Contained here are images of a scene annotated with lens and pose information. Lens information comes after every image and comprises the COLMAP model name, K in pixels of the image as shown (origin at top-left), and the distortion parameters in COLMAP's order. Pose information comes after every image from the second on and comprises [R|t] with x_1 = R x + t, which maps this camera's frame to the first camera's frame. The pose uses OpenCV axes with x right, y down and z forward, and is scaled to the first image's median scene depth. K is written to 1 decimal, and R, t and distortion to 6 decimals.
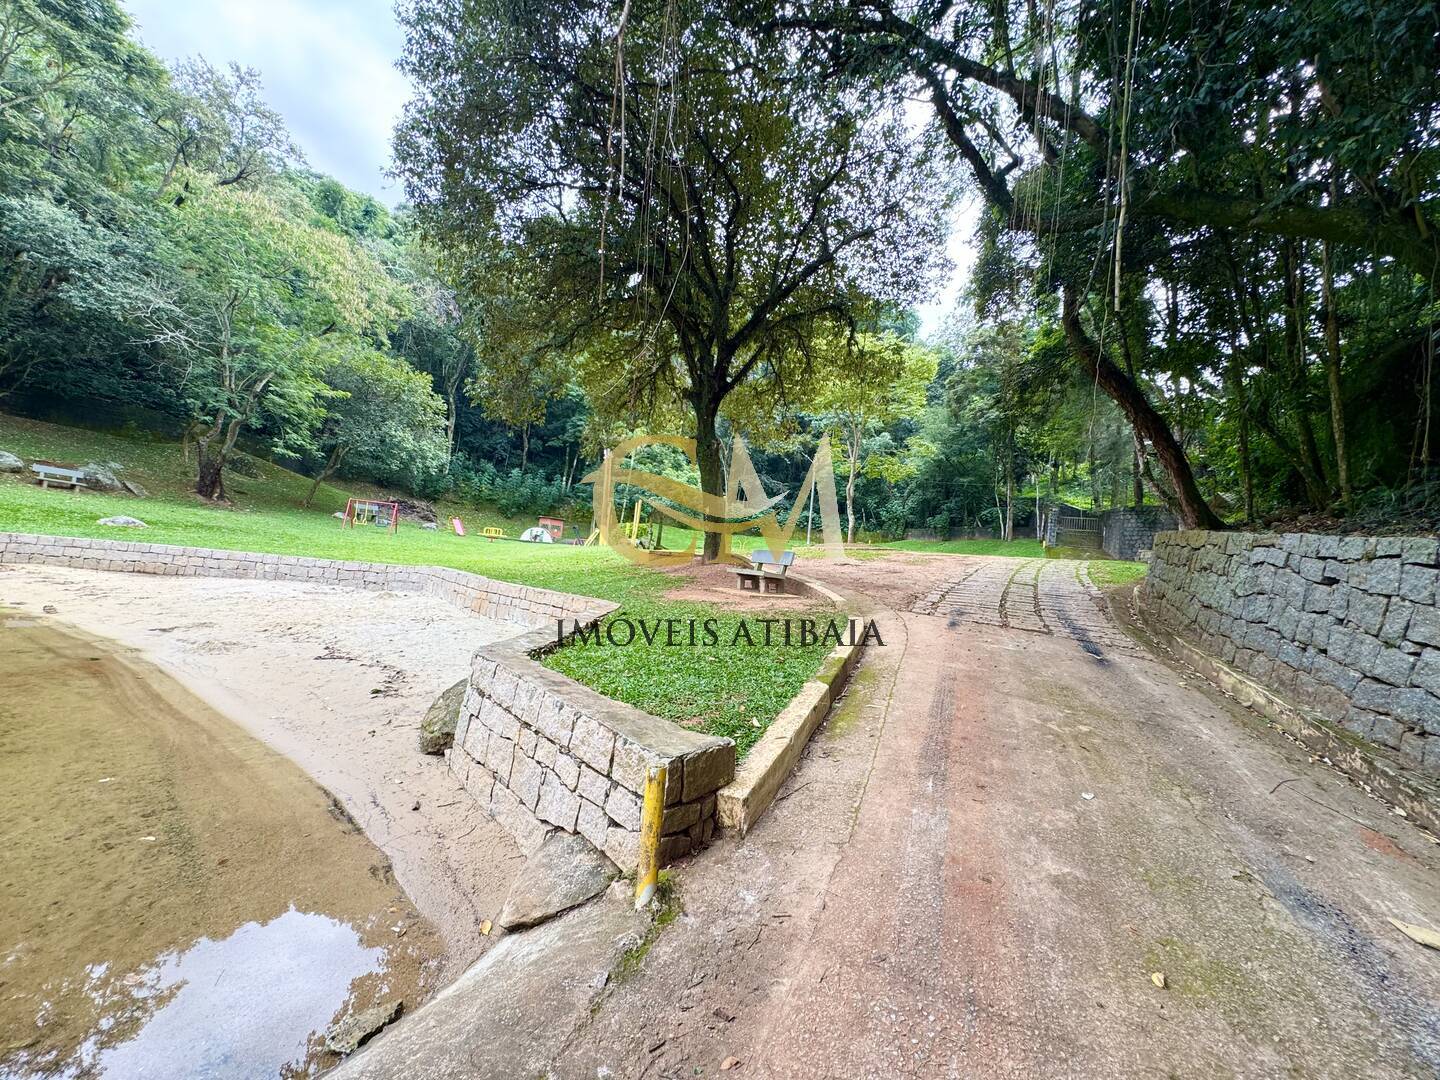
lens RADIAL K [[571.4, 0, 718.0], [0, 571.4, 539.6], [0, 0, 1]] dist [-0.000976, -0.000017]
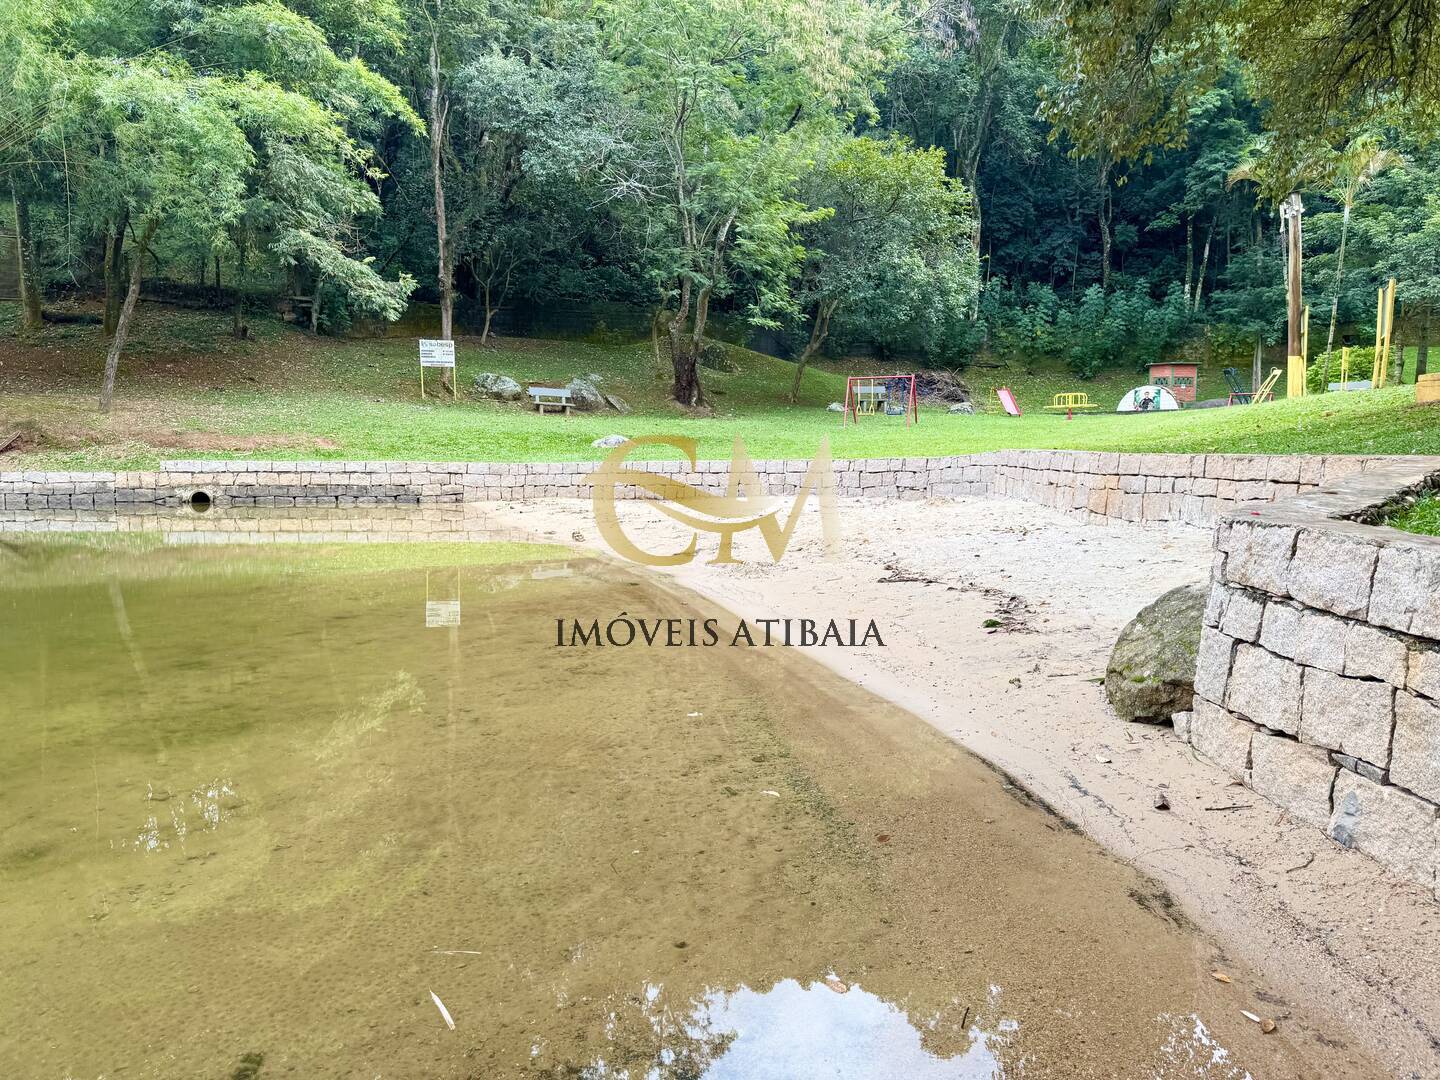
lens RADIAL K [[999.2, 0, 733.7], [0, 999.2, 532.2], [0, 0, 1]] dist [0.113943, -0.175318]
pose [[0.774404, -0.050990, -0.630633, -0.037936], [0.114644, 0.991556, 0.060608, 0.020366], [0.622218, -0.119233, 0.773711, 0.014817]]
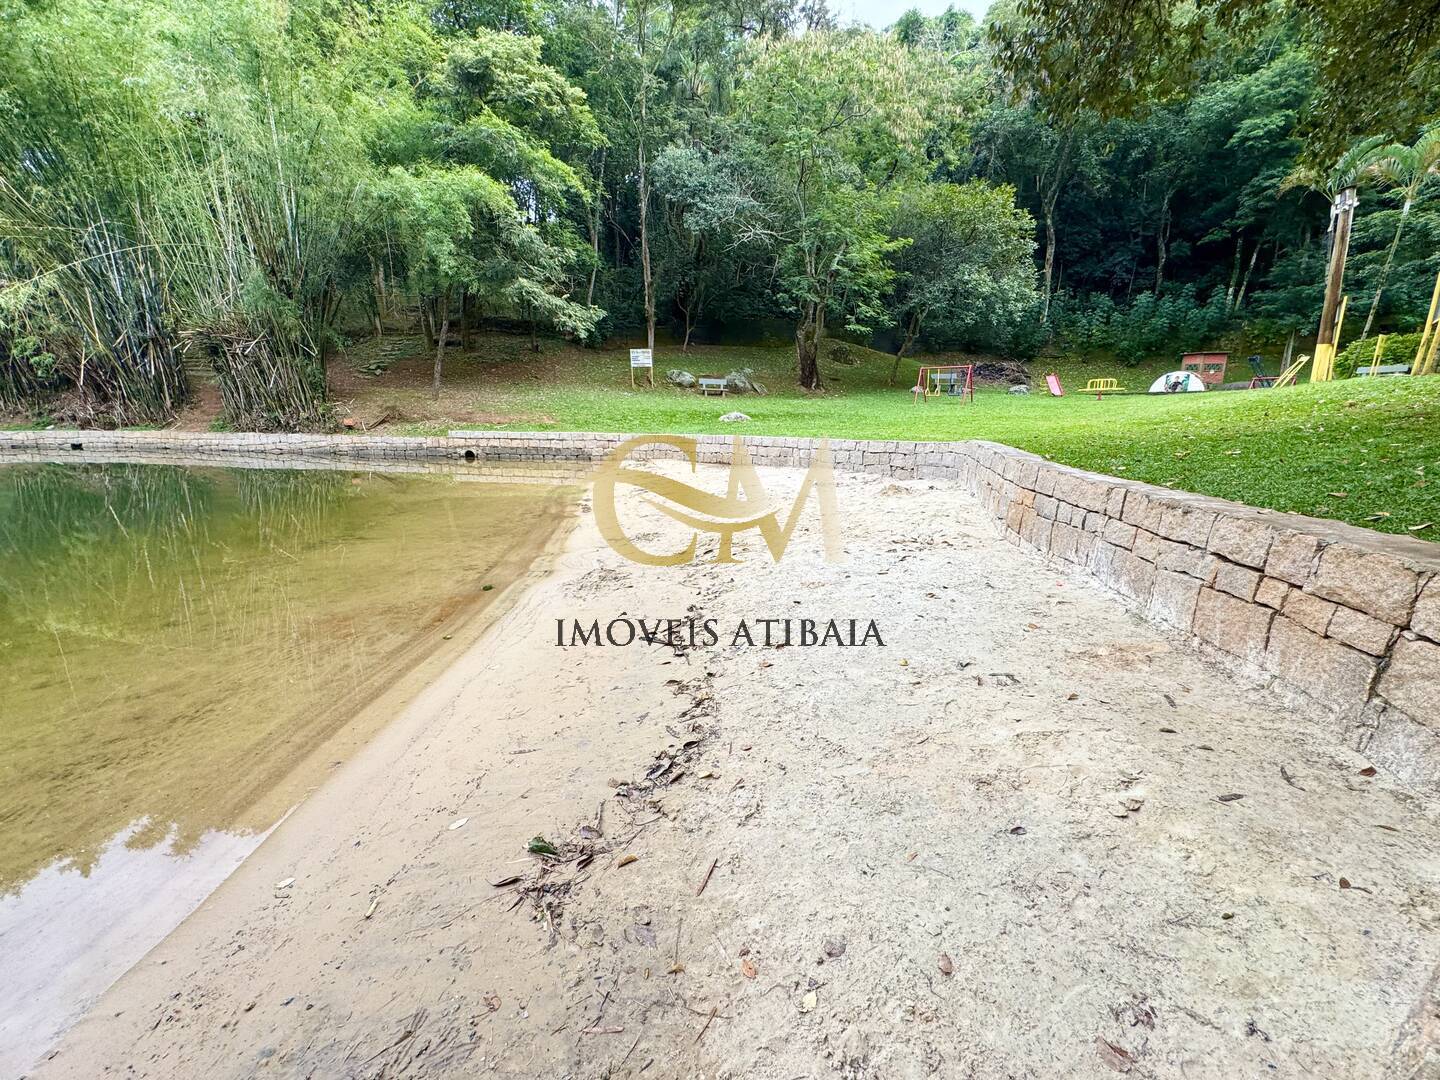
lens RADIAL K [[572.1, 0, 719.6], [0, 572.1, 538.1], [0, 0, 1]] dist [-0.001504, -0.000613]
pose [[0.559377, 0.079582, -0.825084, -0.070615], [0.101297, 0.981357, 0.163331, 0.011919], [0.822701, -0.174942, 0.540887, 0.233467]]
